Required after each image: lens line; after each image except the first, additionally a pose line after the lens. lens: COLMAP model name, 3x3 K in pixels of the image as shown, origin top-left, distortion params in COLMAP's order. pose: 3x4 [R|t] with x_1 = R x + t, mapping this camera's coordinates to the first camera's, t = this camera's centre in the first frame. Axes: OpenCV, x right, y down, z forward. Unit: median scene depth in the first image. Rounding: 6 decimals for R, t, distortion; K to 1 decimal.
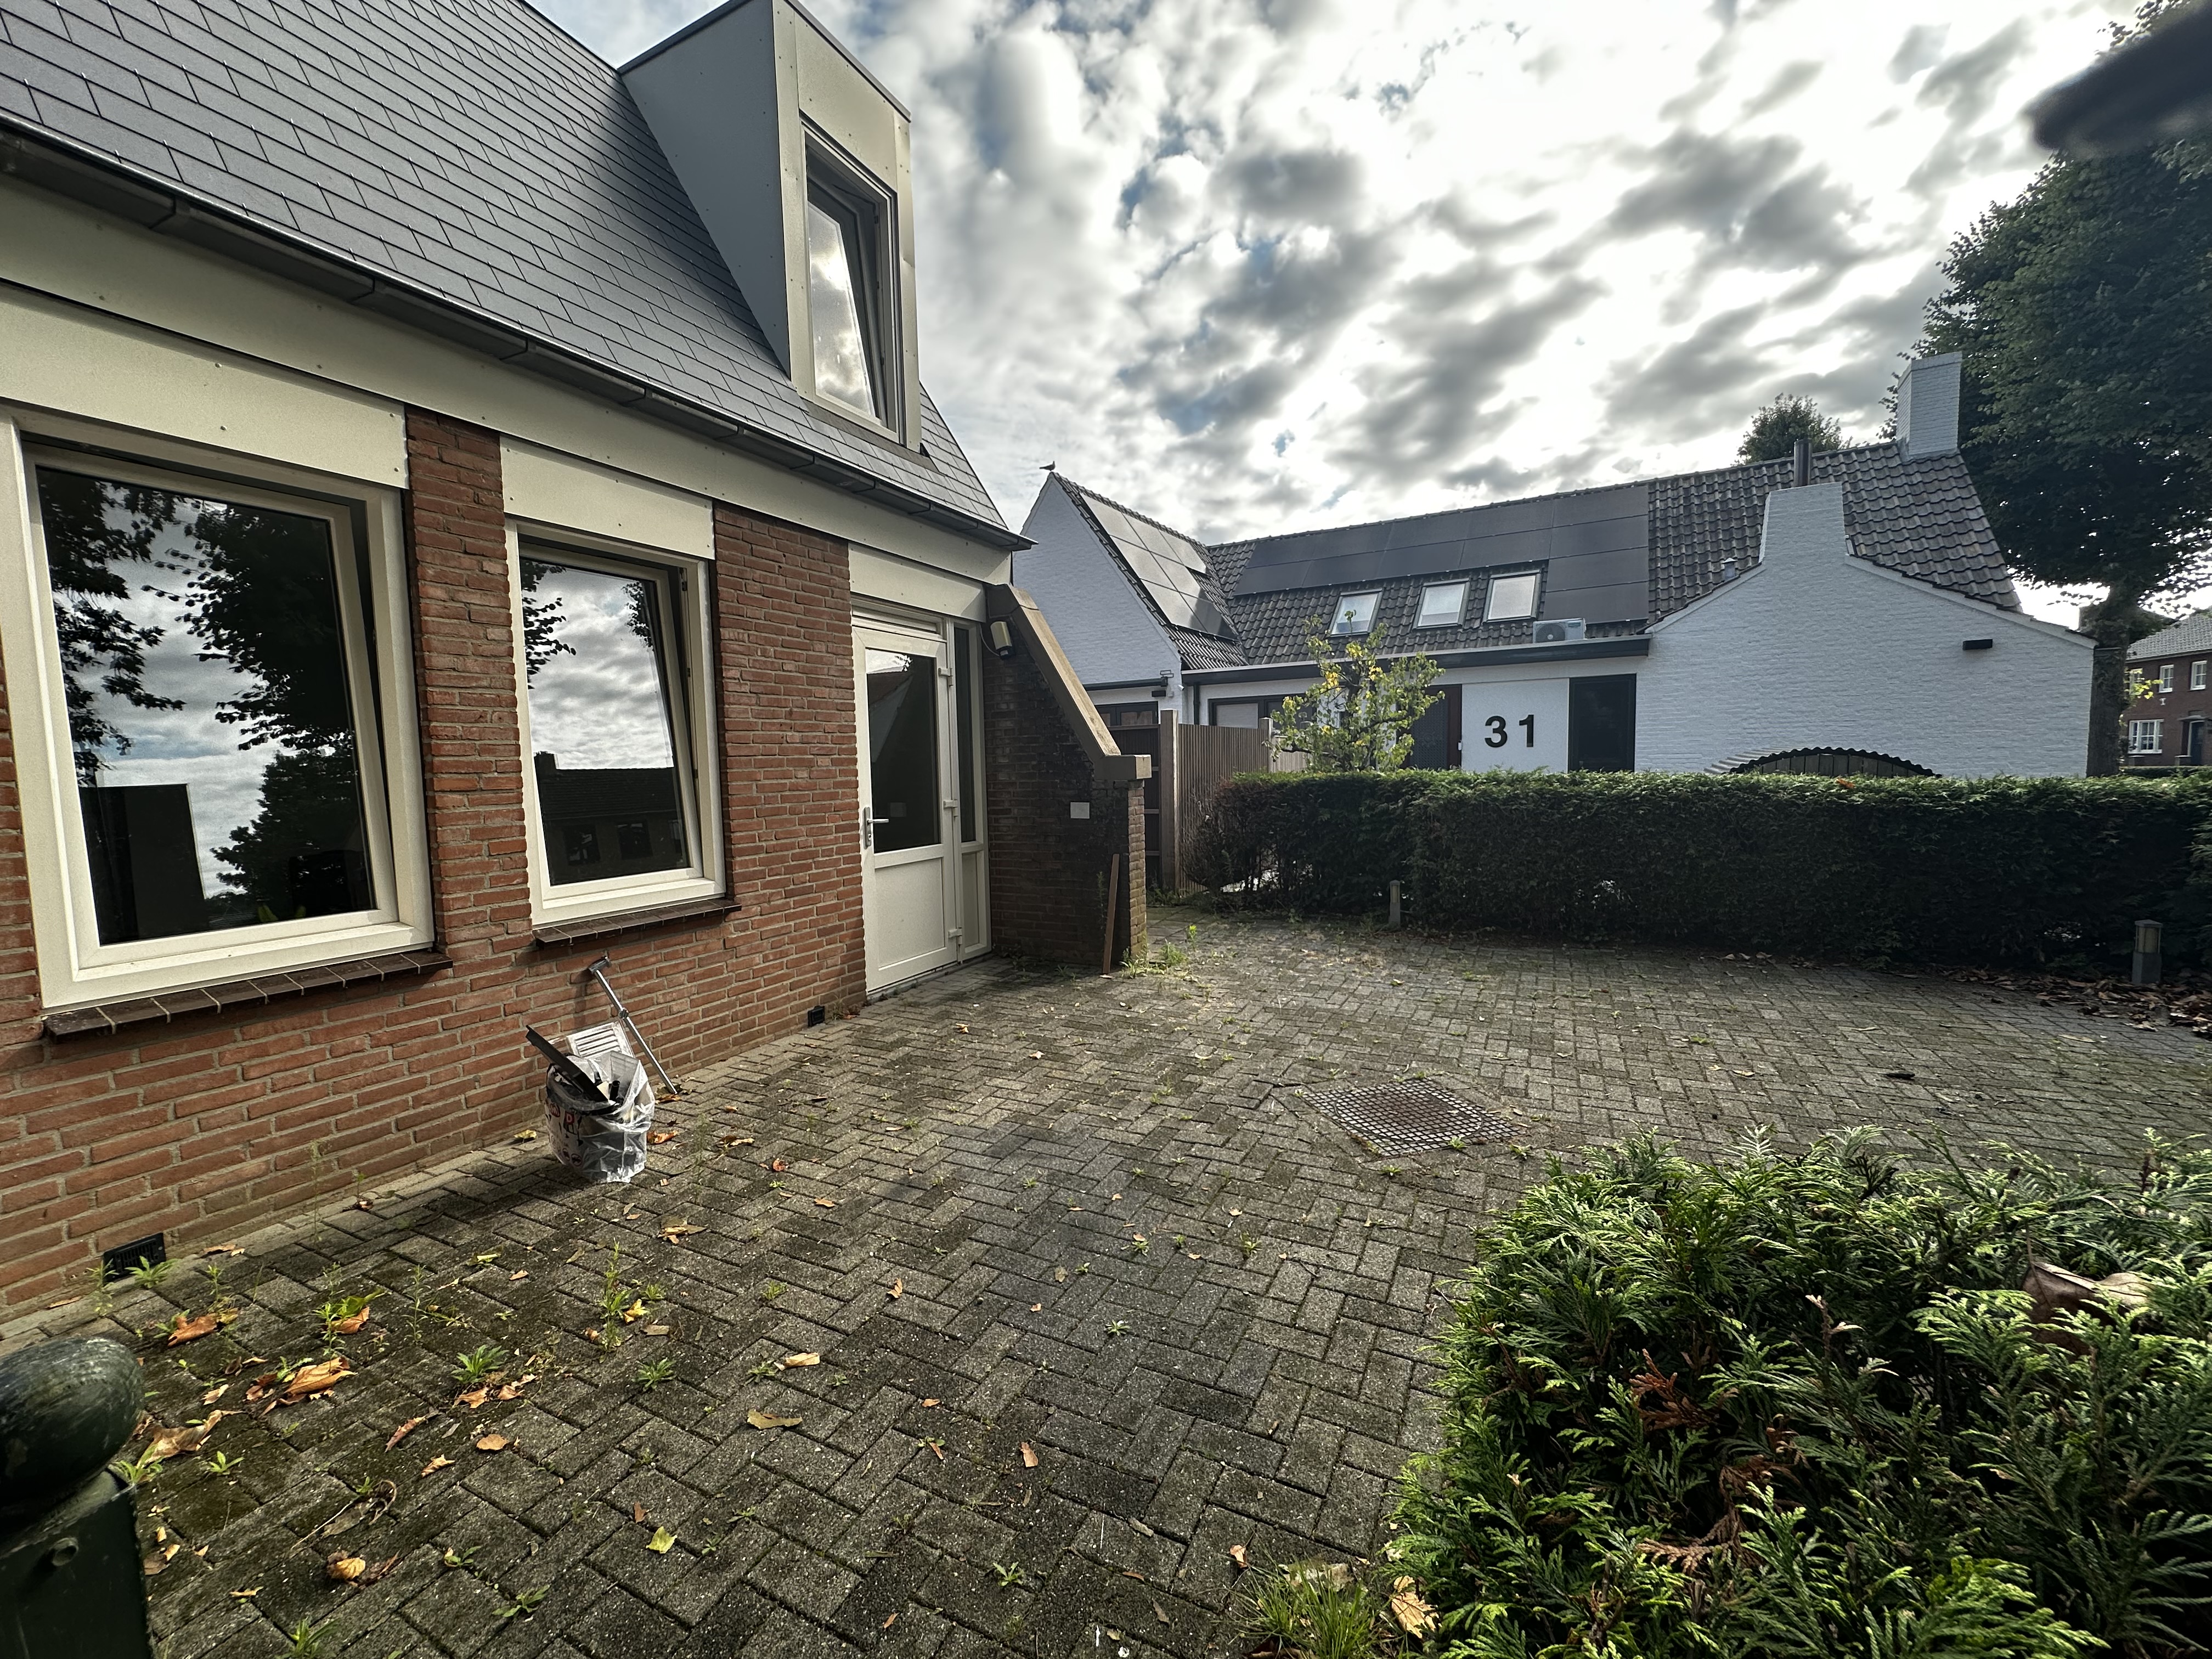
lens RADIAL K [[881.6, 0, 1104.2], [0, 881.6, 825.3], [0, 0, 1]] dist [-0.001941, 0.000360]
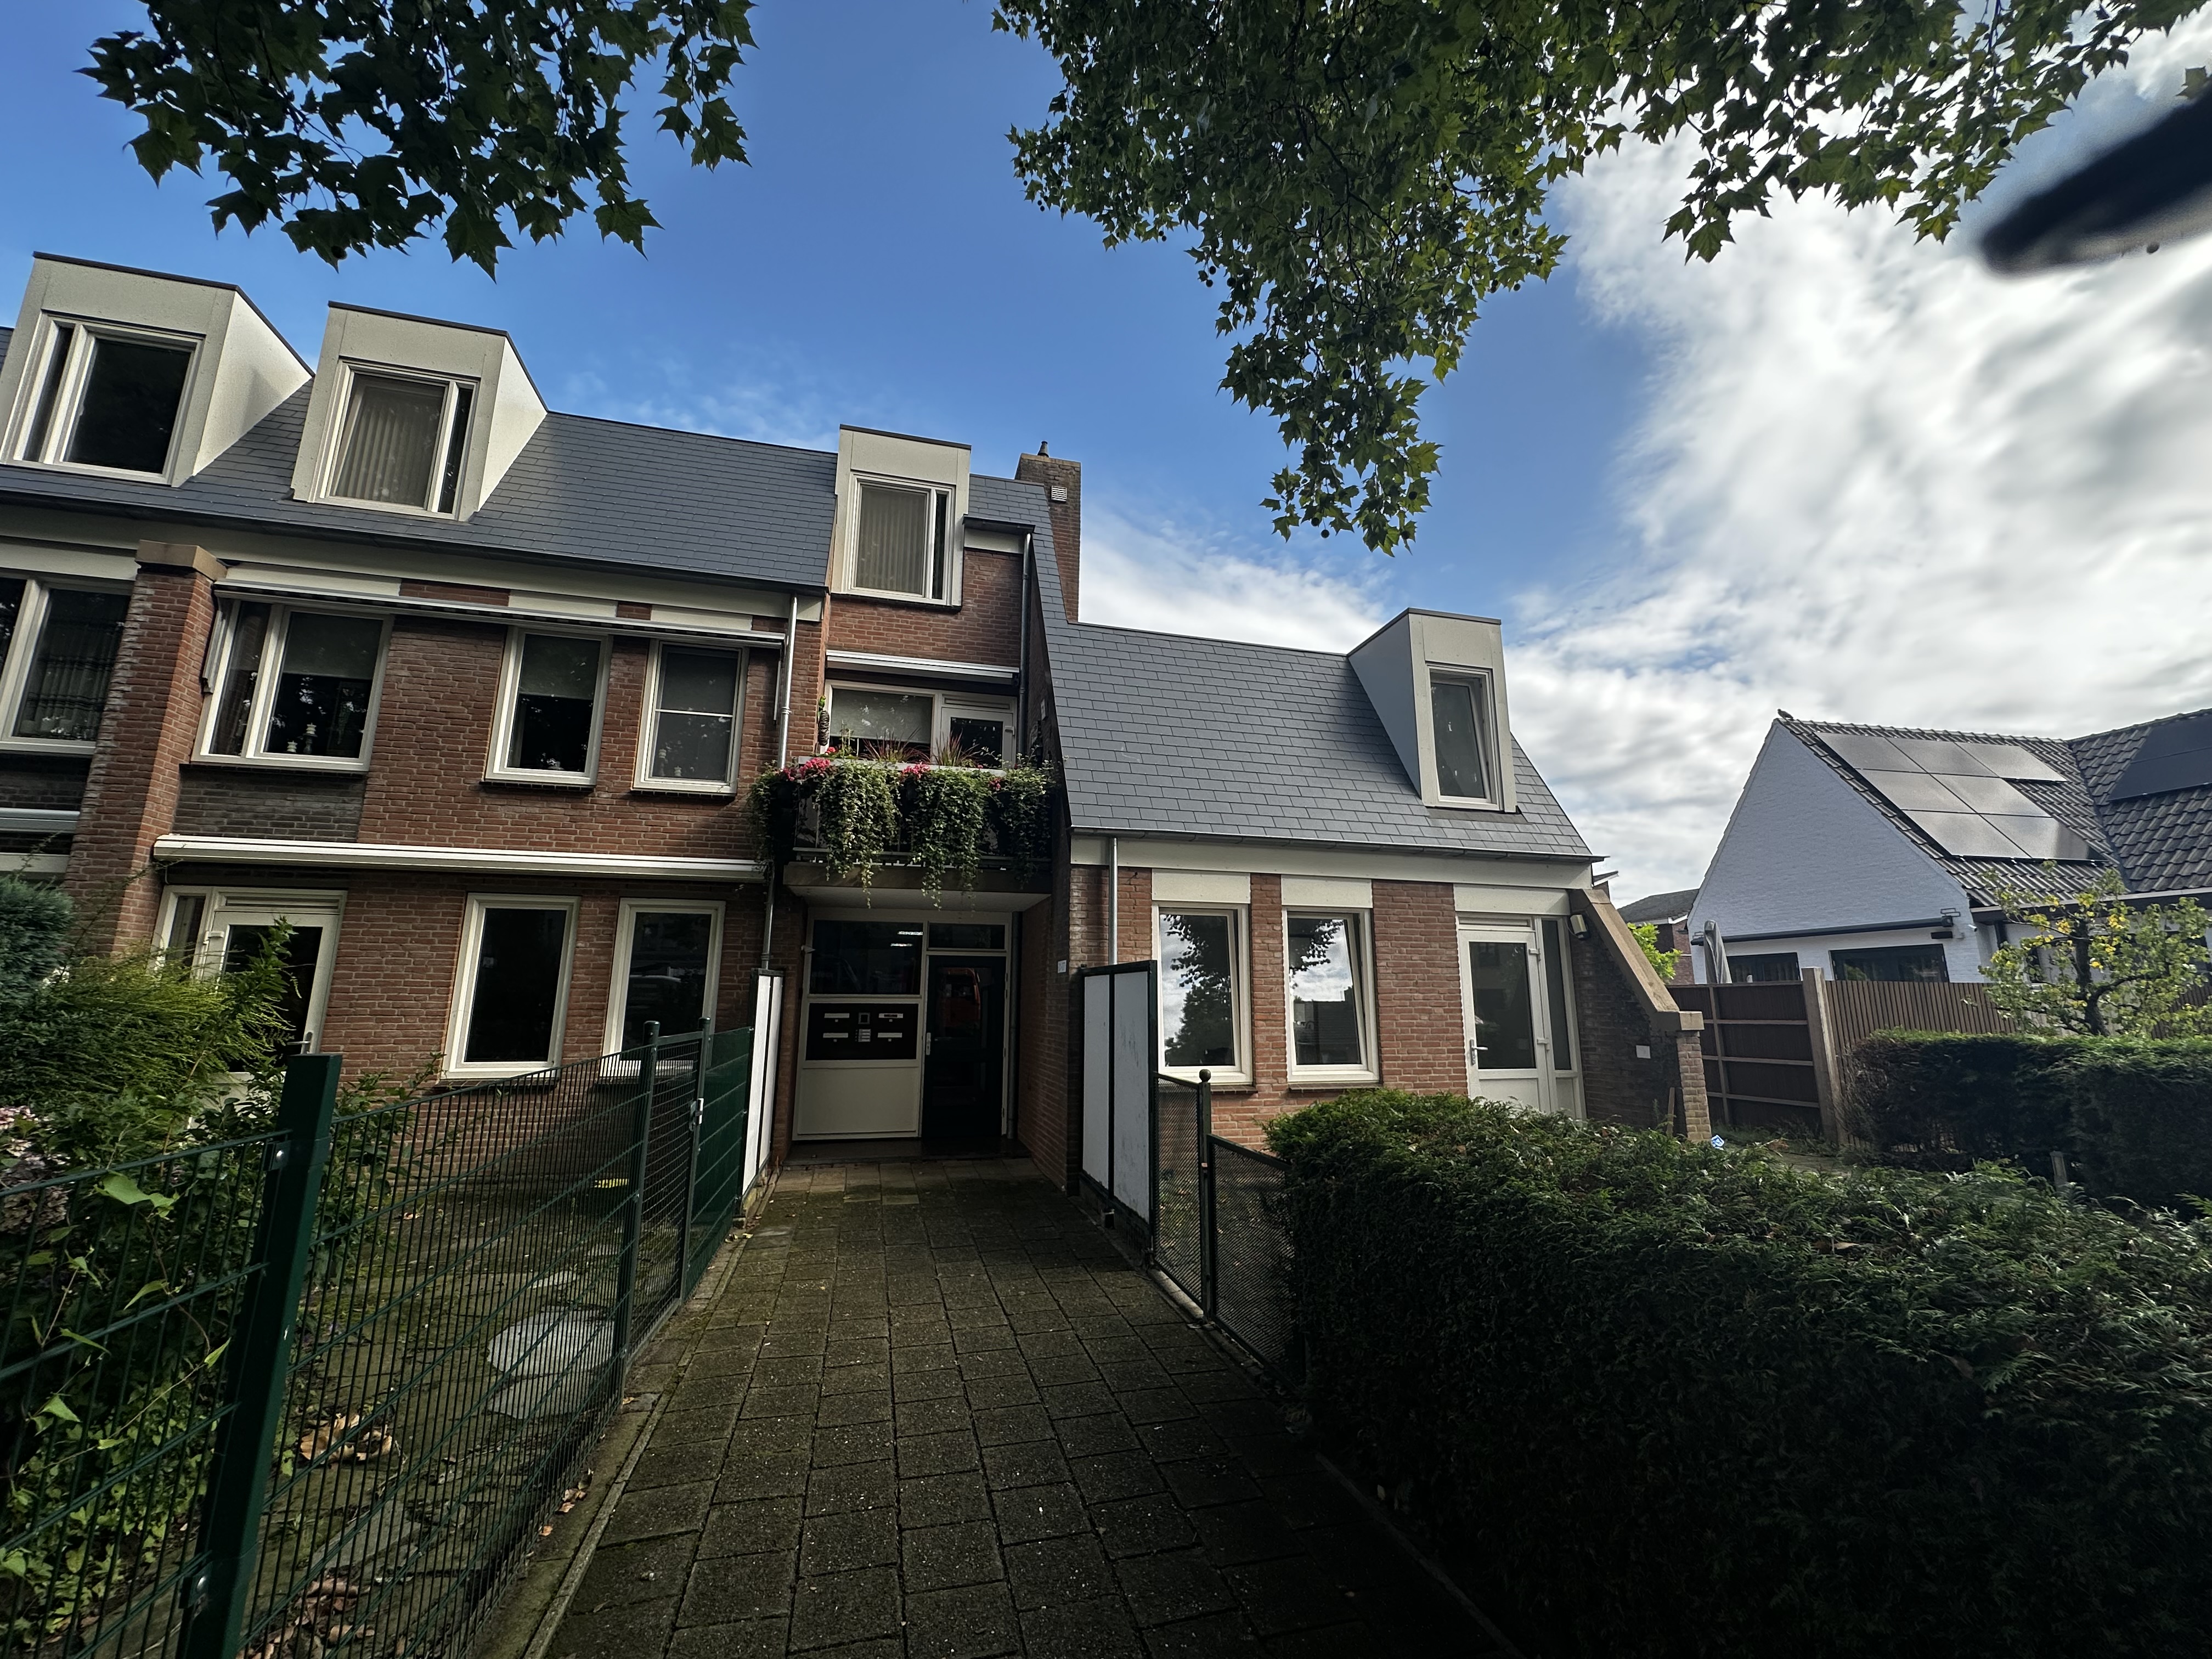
lens RADIAL K [[881.6, 0, 1101.4], [0, 881.6, 827.8], [0, 0, 1]] dist [-0.001941, 0.000360]
pose [[0.659047, -0.120436, -0.742396, 0.525311], [-0.073989, 0.971925, -0.223354, 0.013701], [0.748453, 0.202130, 0.631634, -0.610462]]
